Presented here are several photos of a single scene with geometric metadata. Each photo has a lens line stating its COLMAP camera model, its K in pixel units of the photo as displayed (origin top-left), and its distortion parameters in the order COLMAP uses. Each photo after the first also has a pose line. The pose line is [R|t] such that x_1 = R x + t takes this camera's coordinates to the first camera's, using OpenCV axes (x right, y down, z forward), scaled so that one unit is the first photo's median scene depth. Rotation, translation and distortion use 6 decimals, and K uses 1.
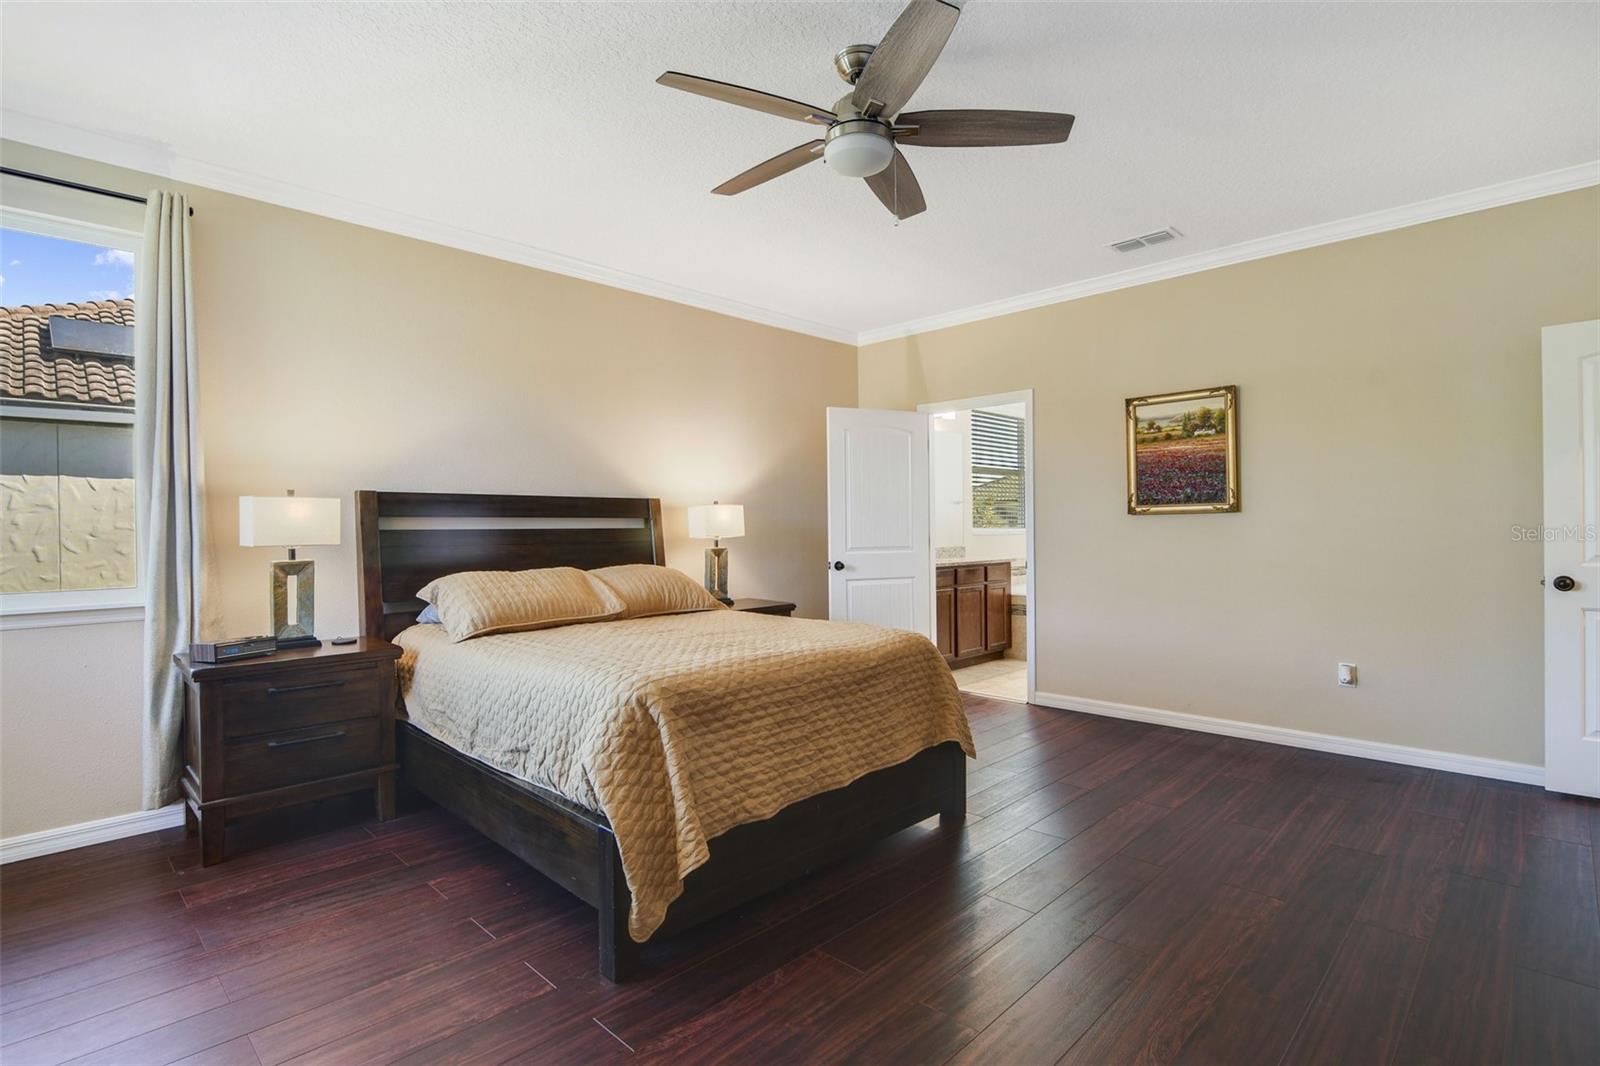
lens RADIAL K [[781.2, 0, 812.7], [0, 781.2, 529.0], [0, 0, 1]] dist [0.004248, 0.000221]
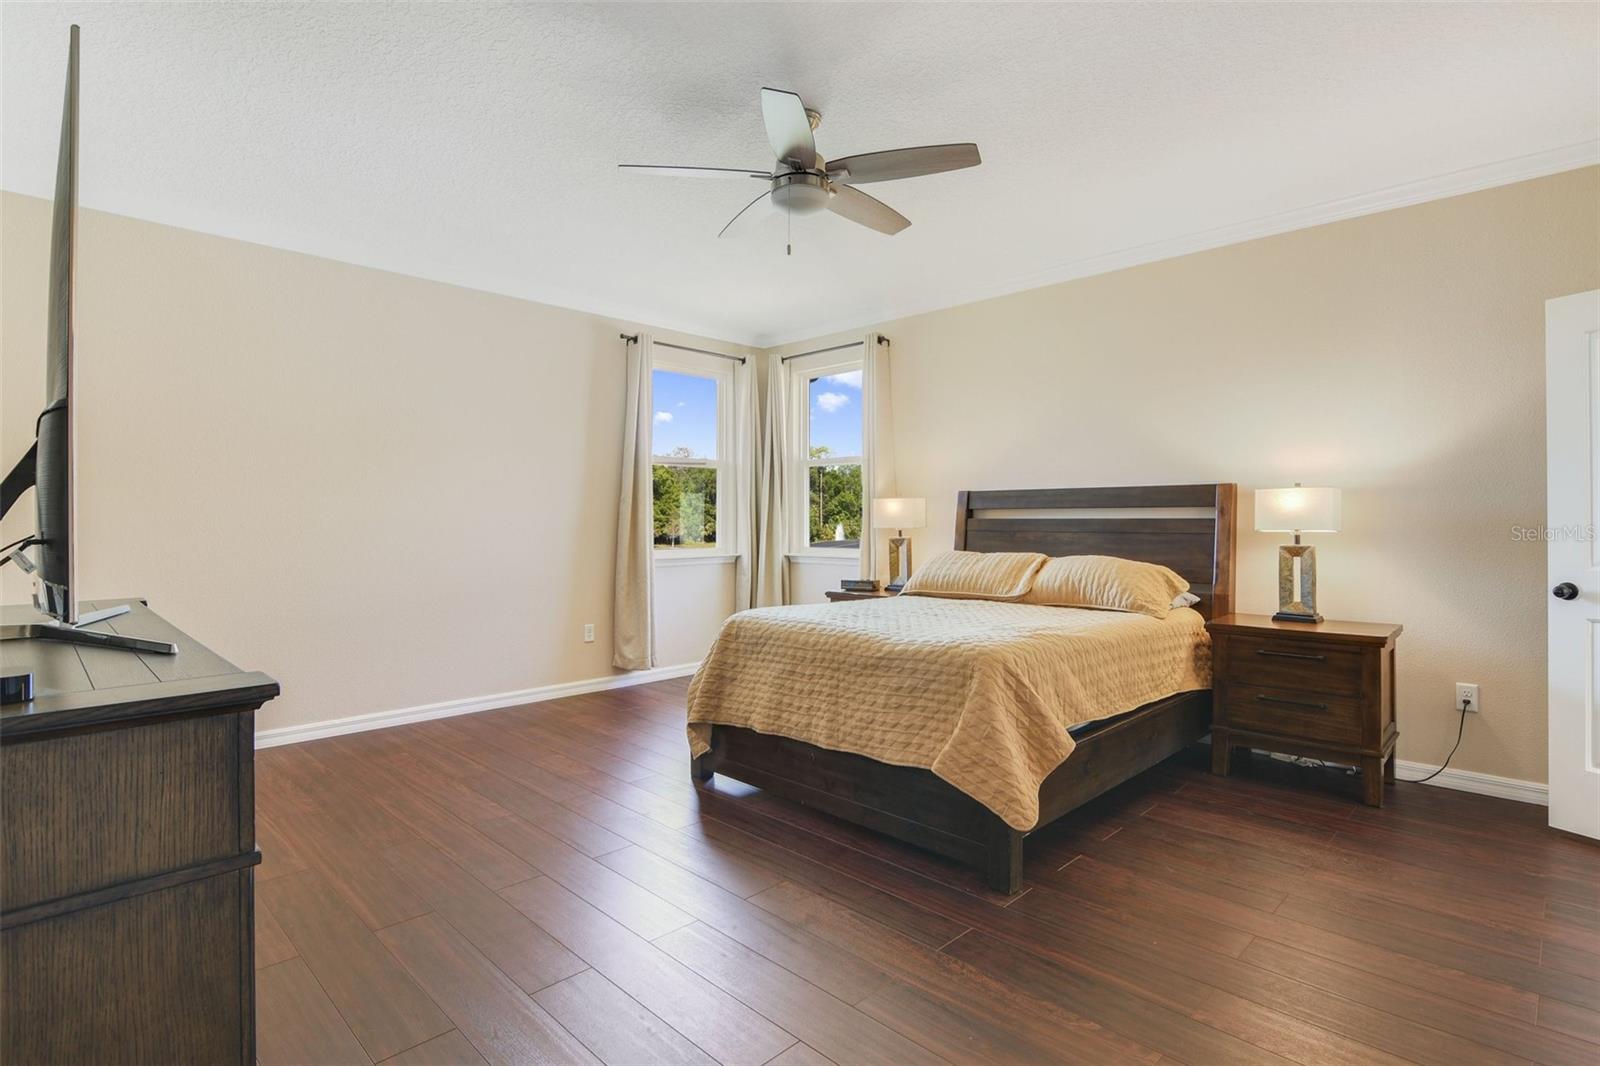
lens RADIAL K [[781.2, 0, 808.5], [0, 781.2, 527.0], [0, 0, 1]] dist [0.004248, 0.000221]
pose [[-0.011697, 0.019077, -0.999750, 0.651895], [0.003074, 0.999814, 0.019042, -0.009265], [0.999927, -0.002851, -0.011753, 0.548928]]
